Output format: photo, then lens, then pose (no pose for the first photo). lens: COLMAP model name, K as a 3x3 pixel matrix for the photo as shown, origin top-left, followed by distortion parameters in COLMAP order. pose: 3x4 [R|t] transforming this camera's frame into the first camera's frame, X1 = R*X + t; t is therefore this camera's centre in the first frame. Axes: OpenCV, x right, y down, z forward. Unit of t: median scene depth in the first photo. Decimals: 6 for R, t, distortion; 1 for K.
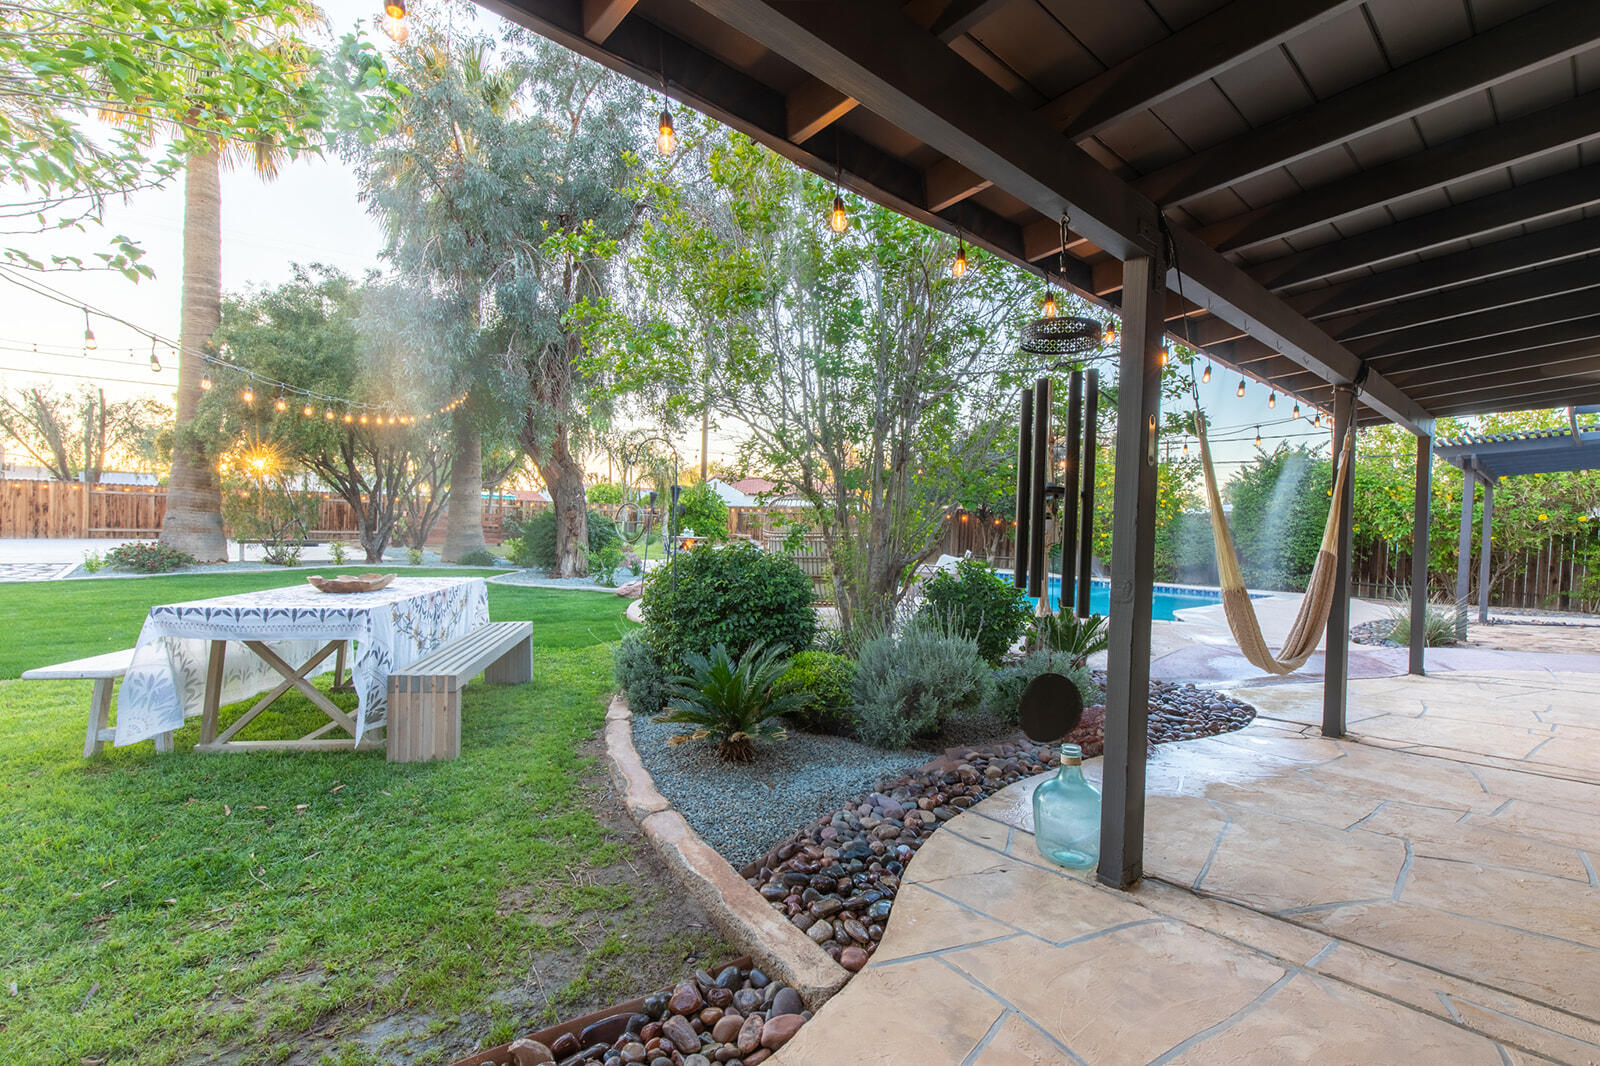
lens RADIAL K [[718.1, 0, 809.0], [0, 718.1, 530.6], [0, 0, 1]] dist [0.008066, -0.001310]
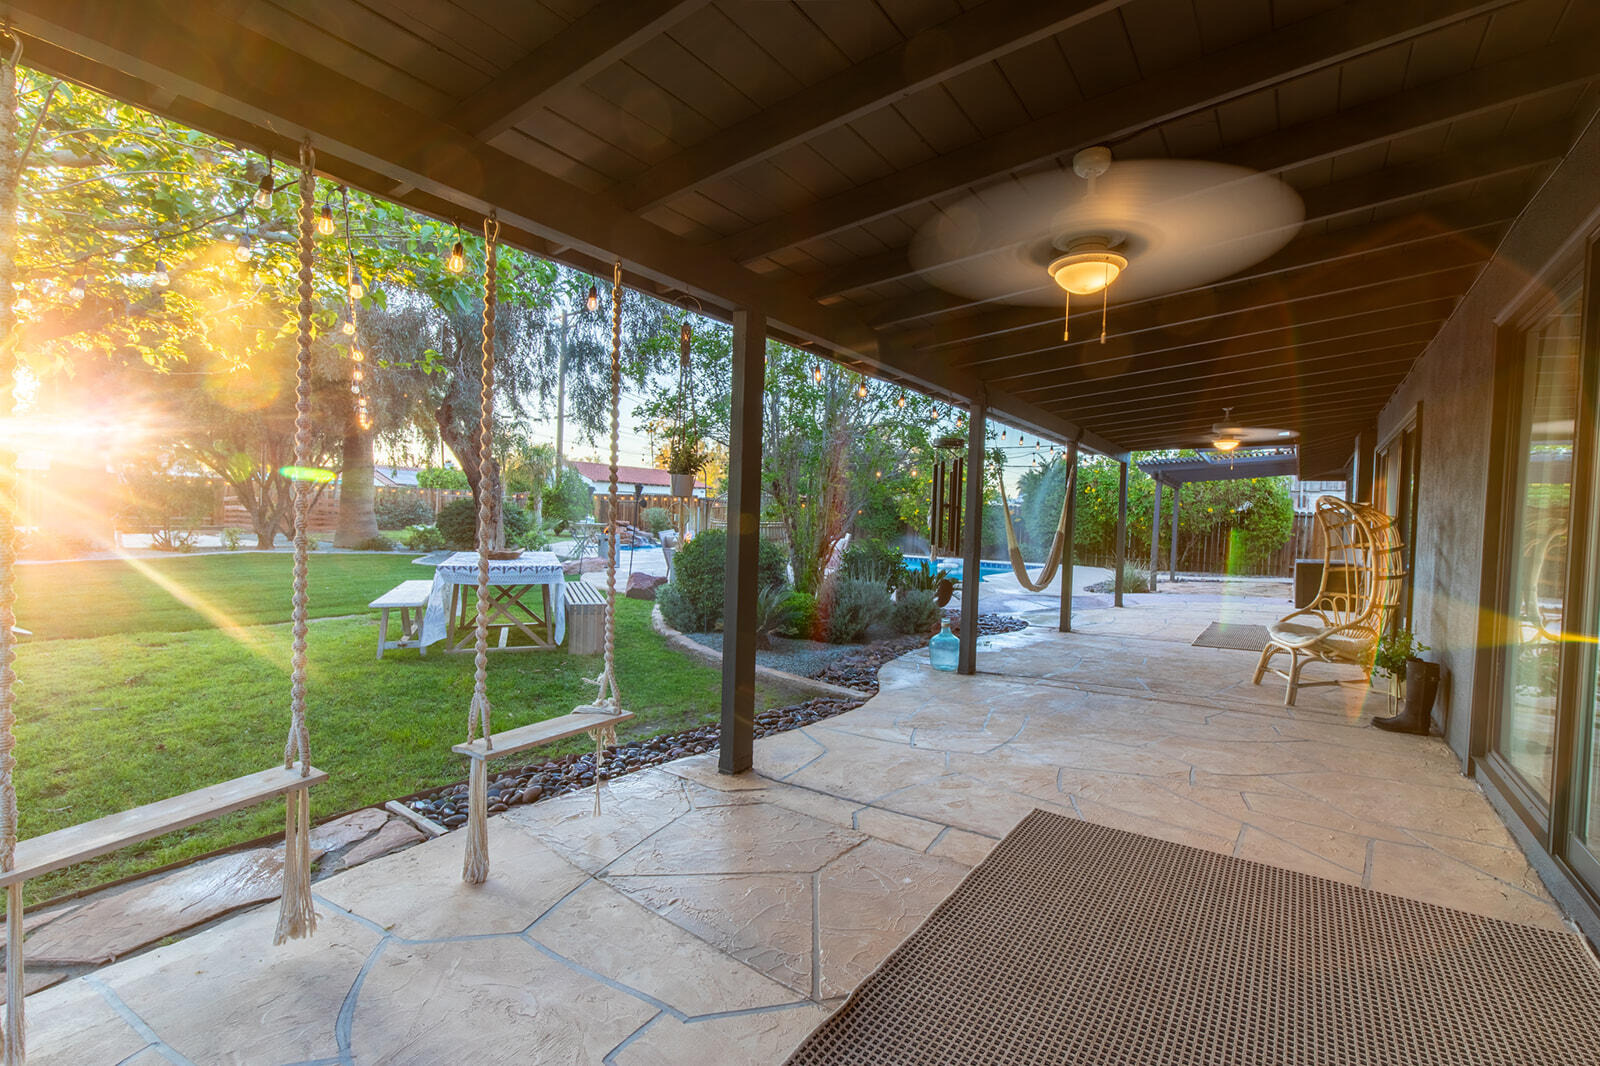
lens RADIAL K [[718.1, 0, 809.0], [0, 718.1, 530.6], [0, 0, 1]] dist [0.008066, -0.001310]
pose [[0.972039, -0.002372, 0.234806, -0.233161], [-0.002121, 0.999820, 0.018878, -0.004706], [-0.234809, -0.018849, 0.971859, -0.432052]]
